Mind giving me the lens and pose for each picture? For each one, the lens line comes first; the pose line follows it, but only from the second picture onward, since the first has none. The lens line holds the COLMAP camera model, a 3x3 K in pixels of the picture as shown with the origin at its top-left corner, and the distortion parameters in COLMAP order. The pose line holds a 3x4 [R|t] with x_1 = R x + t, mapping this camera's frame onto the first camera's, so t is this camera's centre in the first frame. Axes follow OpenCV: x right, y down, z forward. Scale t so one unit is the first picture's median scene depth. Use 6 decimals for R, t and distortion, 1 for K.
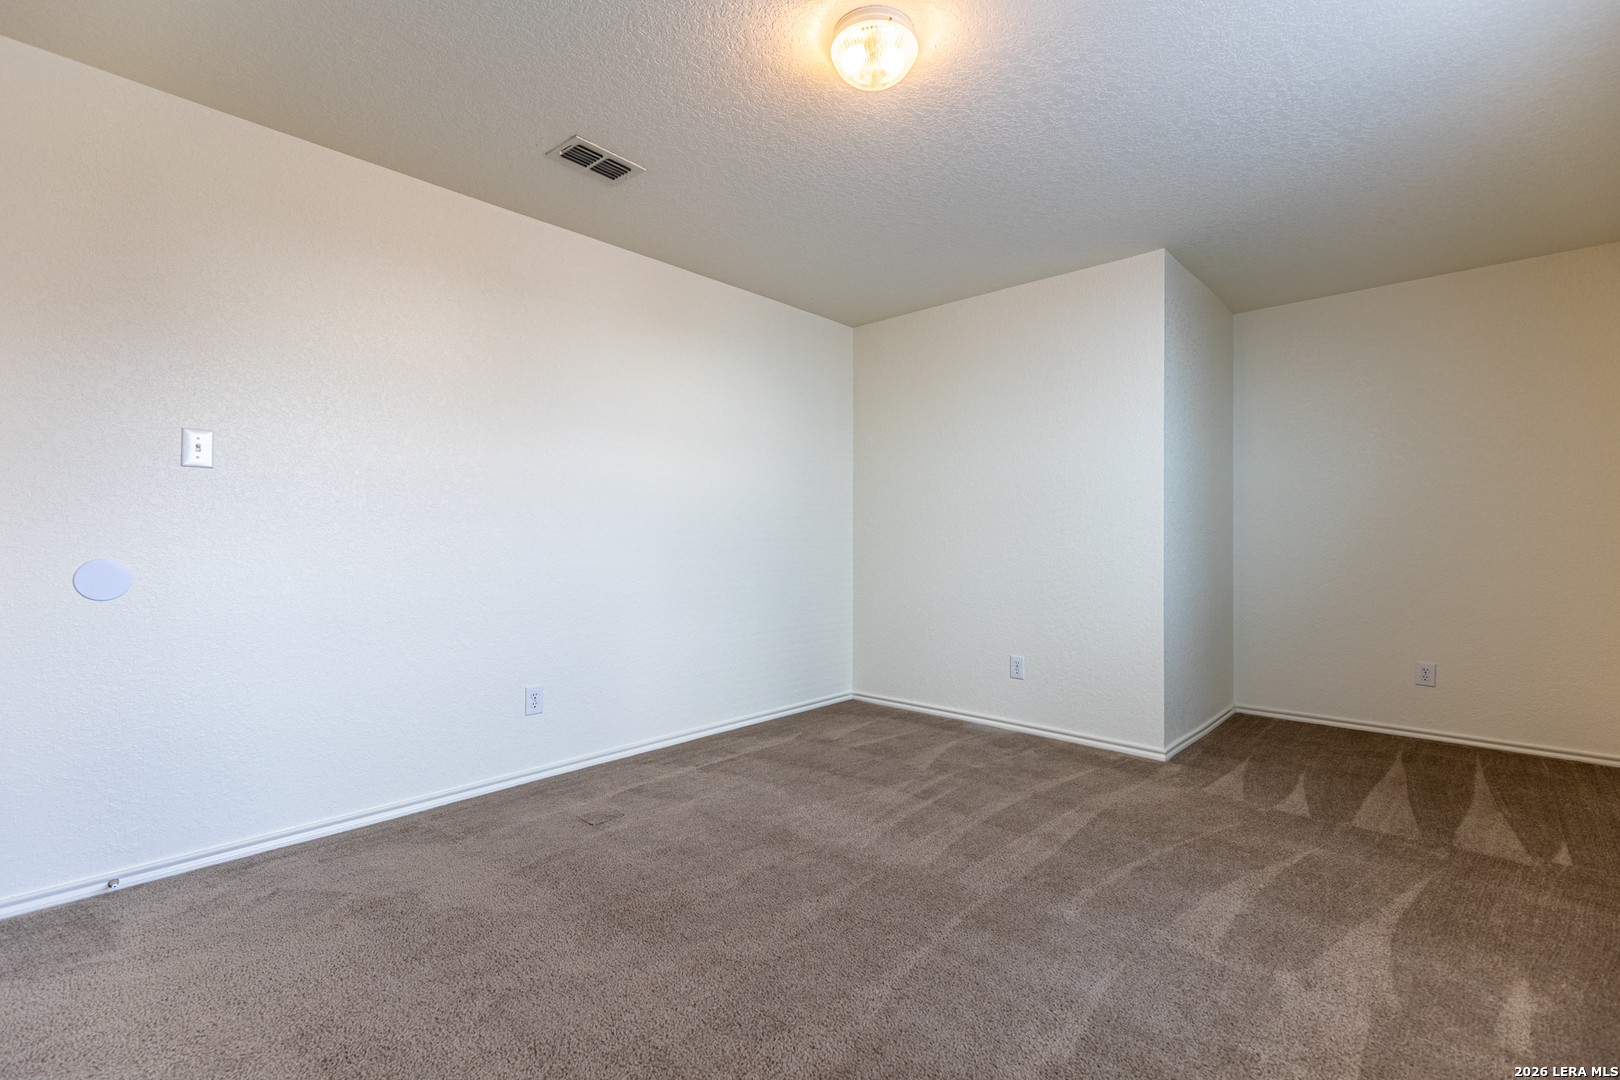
lens RADIAL K [[727.7, 0, 816.6], [0, 727.7, 539.4], [0, 0, 1]] dist [0.009172, -0.000984]
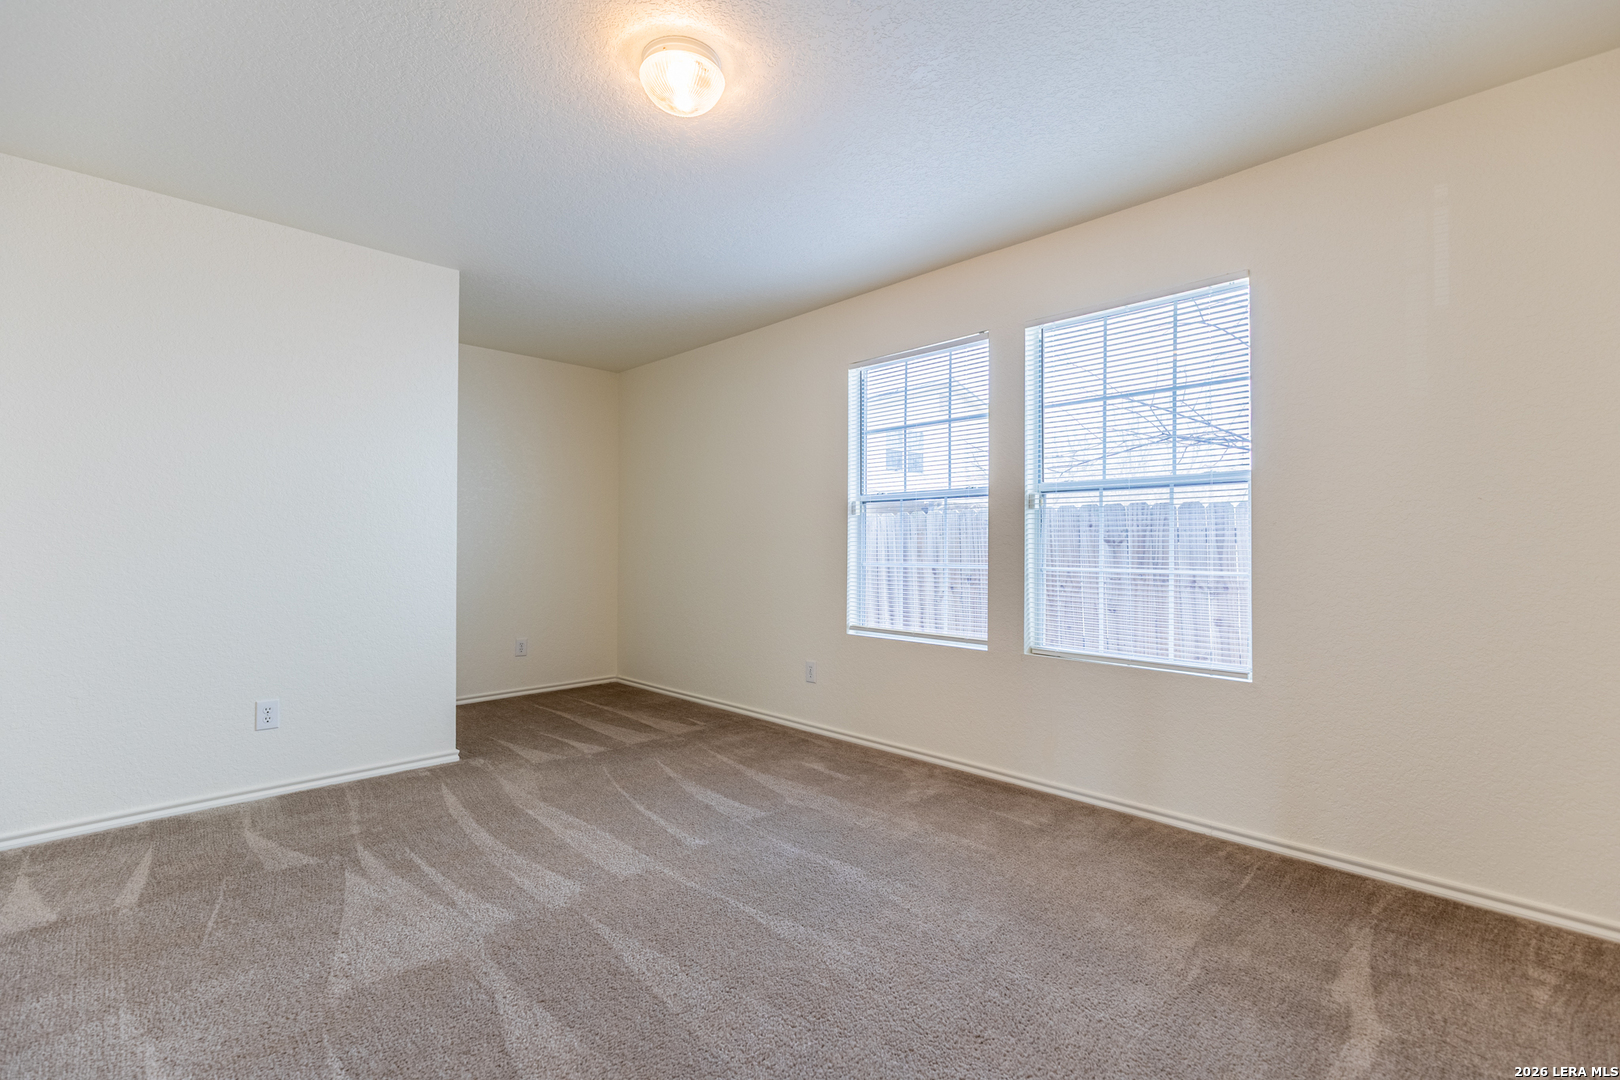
lens RADIAL K [[727.7, 0, 816.6], [0, 727.7, 539.4], [0, 0, 1]] dist [0.009172, -0.000984]
pose [[0.040978, 0.008476, 0.999124, -0.591021], [0.000627, 0.999964, -0.008509, -0.004716], [-0.999160, 0.000975, 0.040971, 0.472819]]
